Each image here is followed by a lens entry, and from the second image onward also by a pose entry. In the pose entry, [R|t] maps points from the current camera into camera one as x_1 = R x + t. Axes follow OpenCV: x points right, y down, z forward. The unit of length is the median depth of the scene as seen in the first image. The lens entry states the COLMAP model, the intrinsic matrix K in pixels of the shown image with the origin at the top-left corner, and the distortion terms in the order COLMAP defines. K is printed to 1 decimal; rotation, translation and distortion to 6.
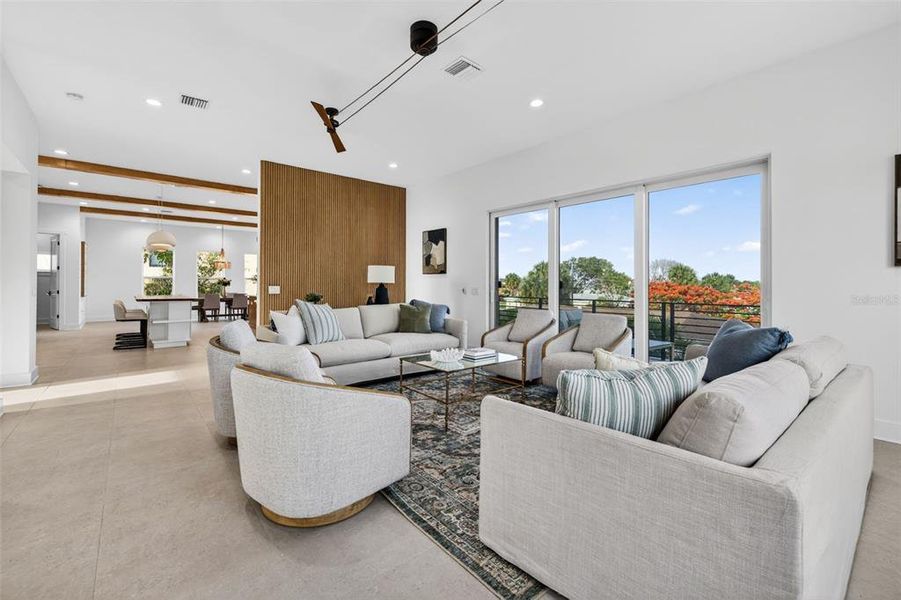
lens RADIAL K [[378.9, 0, 452.5], [0, 378.9, 281.9], [0, 0, 1]] dist [-0.001613, -0.000085]
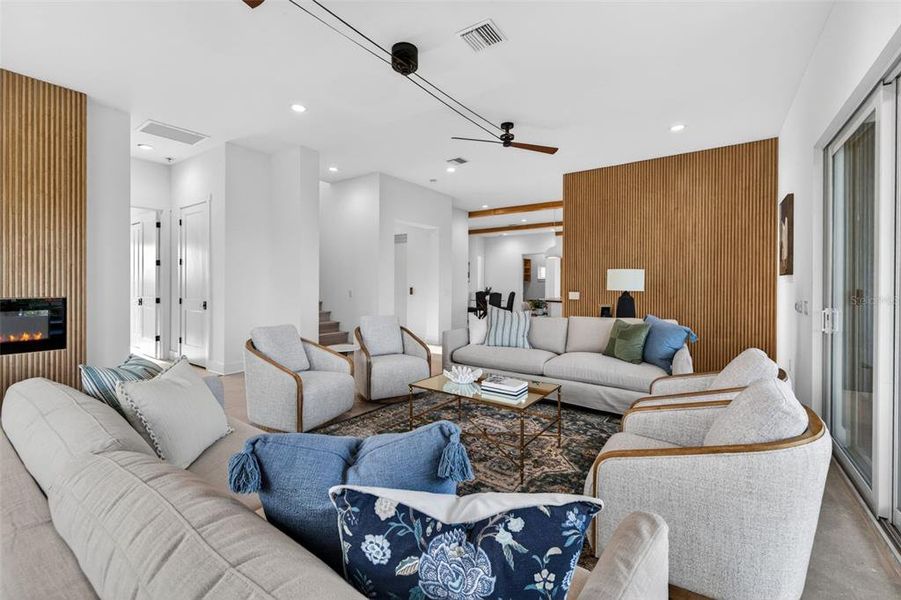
lens RADIAL K [[378.9, 0, 429.5], [0, 378.9, 282.4], [0, 0, 1]] dist [-0.001613, -0.000085]
pose [[0.213890, -0.003322, -0.976852, 0.529068], [0.001692, 0.999994, -0.003030, -0.013880], [0.976856, -0.001005, 0.213894, 0.459180]]
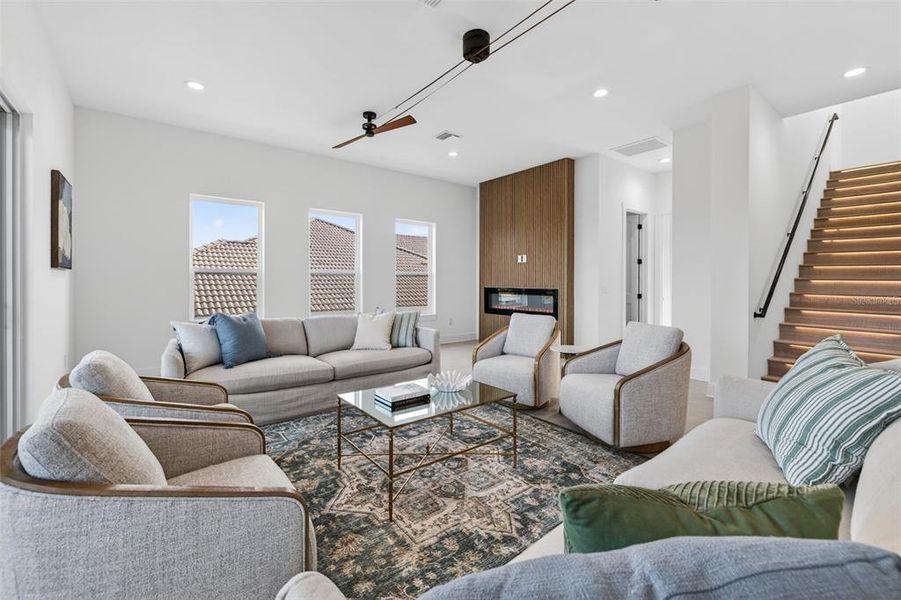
lens RADIAL K [[378.9, 0, 453.8], [0, 378.9, 282.1], [0, 0, 1]] dist [-0.001613, -0.000085]
pose [[-0.999654, -0.008114, 0.025011, -0.024520], [-0.008177, 0.999964, -0.002406, -0.003885], [-0.024990, -0.002610, -0.999684, 1.107709]]
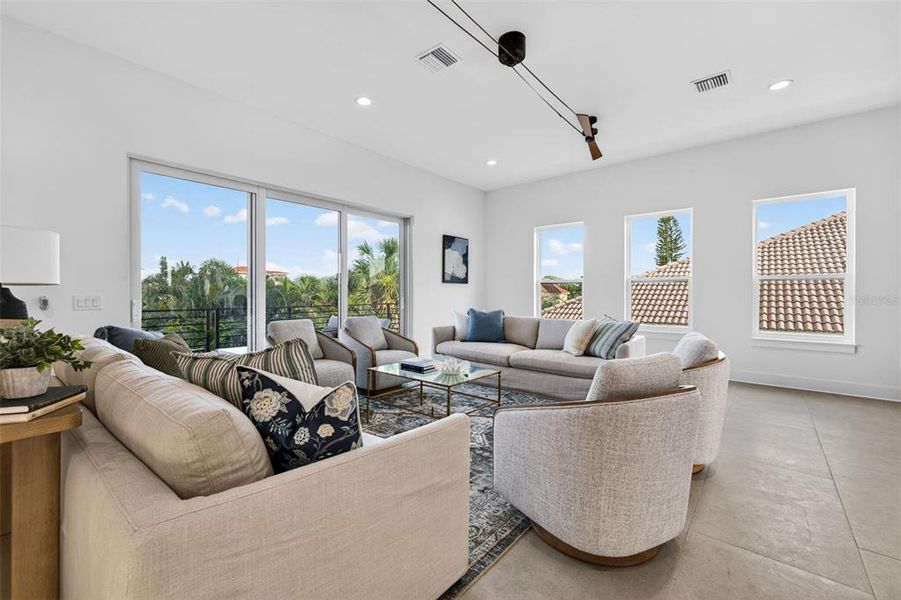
lens RADIAL K [[378.9, 0, 448.8], [0, 378.9, 298.6], [0, 0, 1]] dist [-0.001613, -0.000085]
pose [[-0.194527, -0.029927, 0.980440, -0.589007], [-0.009699, 0.999544, 0.028586, -0.004691], [-0.980849, -0.003948, -0.194729, 0.746500]]
